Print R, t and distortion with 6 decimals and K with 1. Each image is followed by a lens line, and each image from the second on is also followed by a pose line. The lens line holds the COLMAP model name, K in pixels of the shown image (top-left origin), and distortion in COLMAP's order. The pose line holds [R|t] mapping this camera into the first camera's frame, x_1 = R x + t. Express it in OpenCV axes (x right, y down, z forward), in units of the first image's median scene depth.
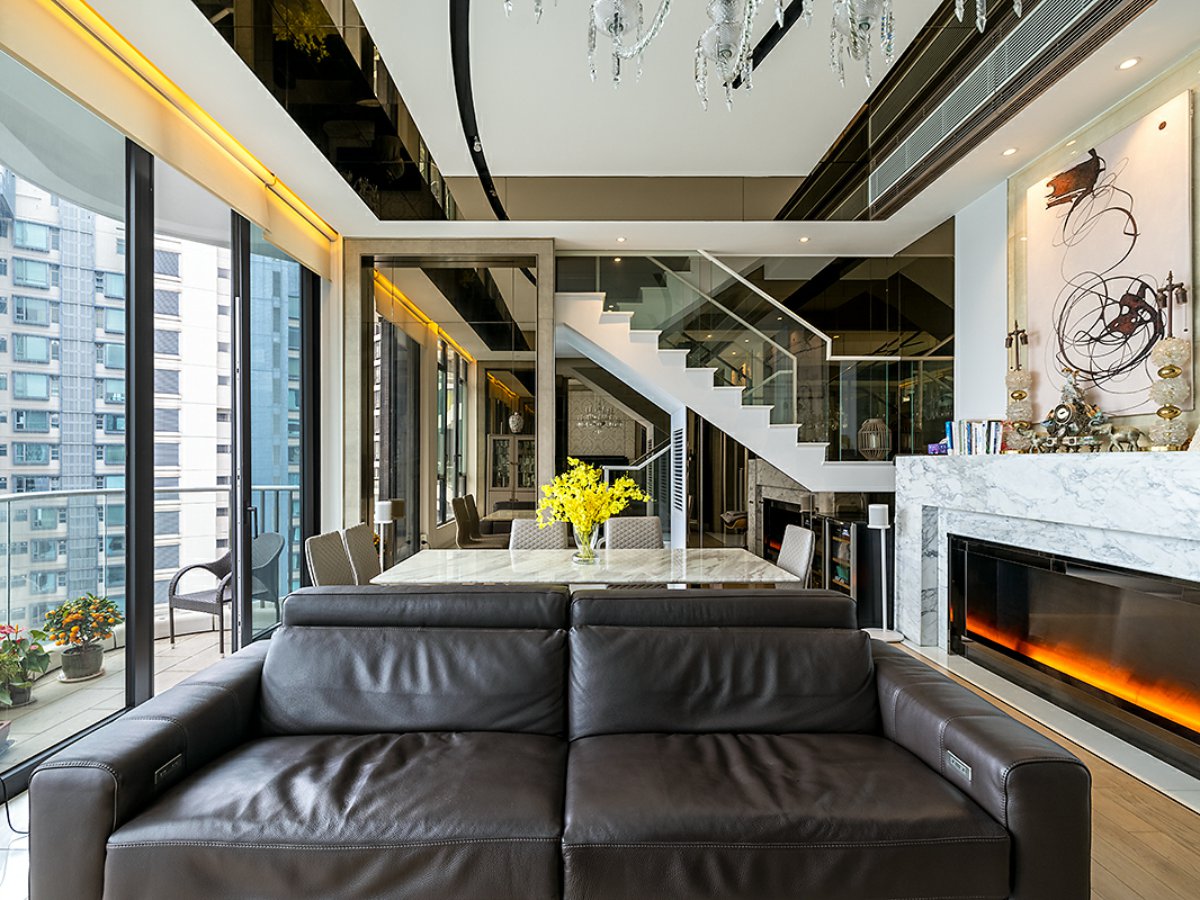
lens RADIAL K [[1008.6, 0, 600.0], [0, 1008.6, 450.3], [0, 0, 1]] dist [0.002755, -0.009737]
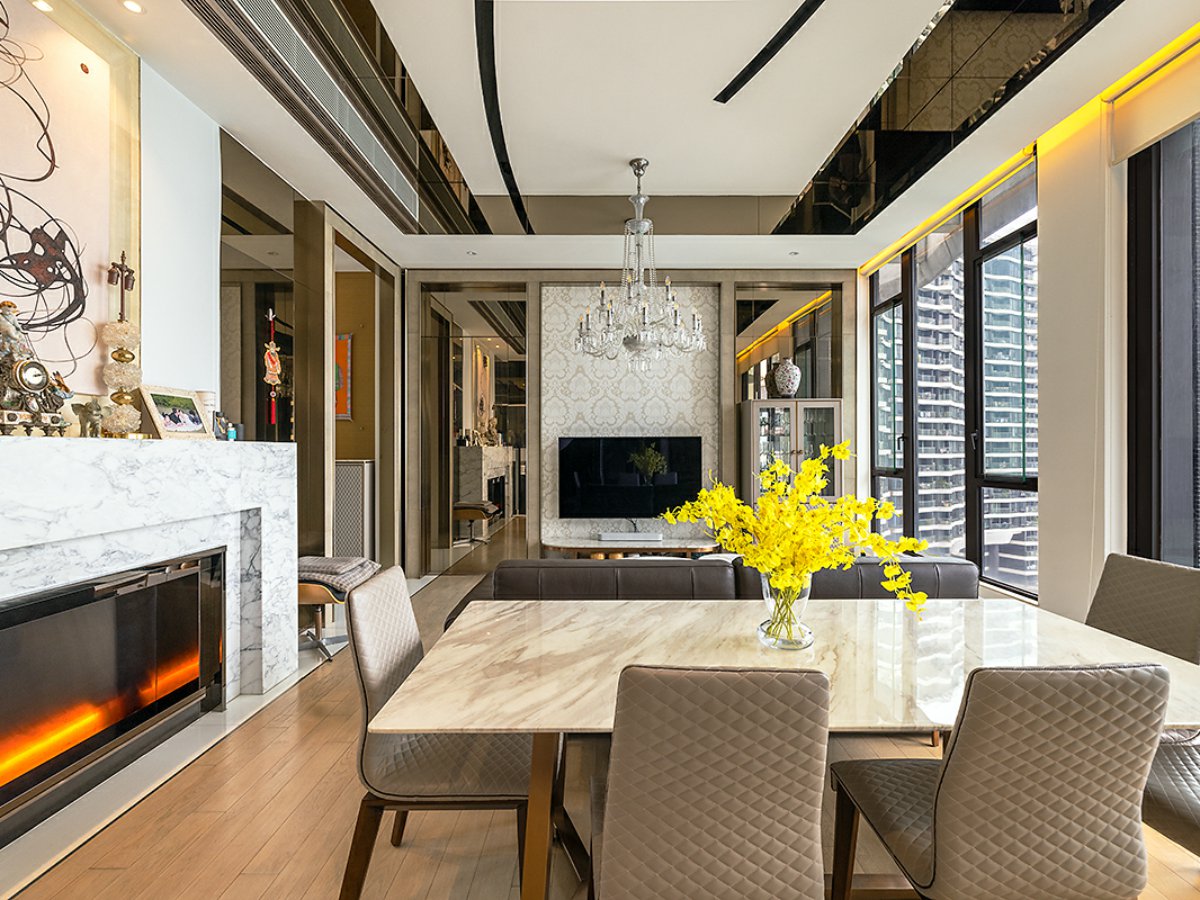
lens RADIAL K [[1008.6, 0, 600.9], [0, 1008.6, 449.2], [0, 0, 1]] dist [0.002755, -0.009737]
pose [[-0.999889, -0.003487, 0.014488, 0.088863], [-0.003656, 0.999926, -0.011632, 0.018840], [-0.014446, -0.011684, -0.999827, 1.795835]]
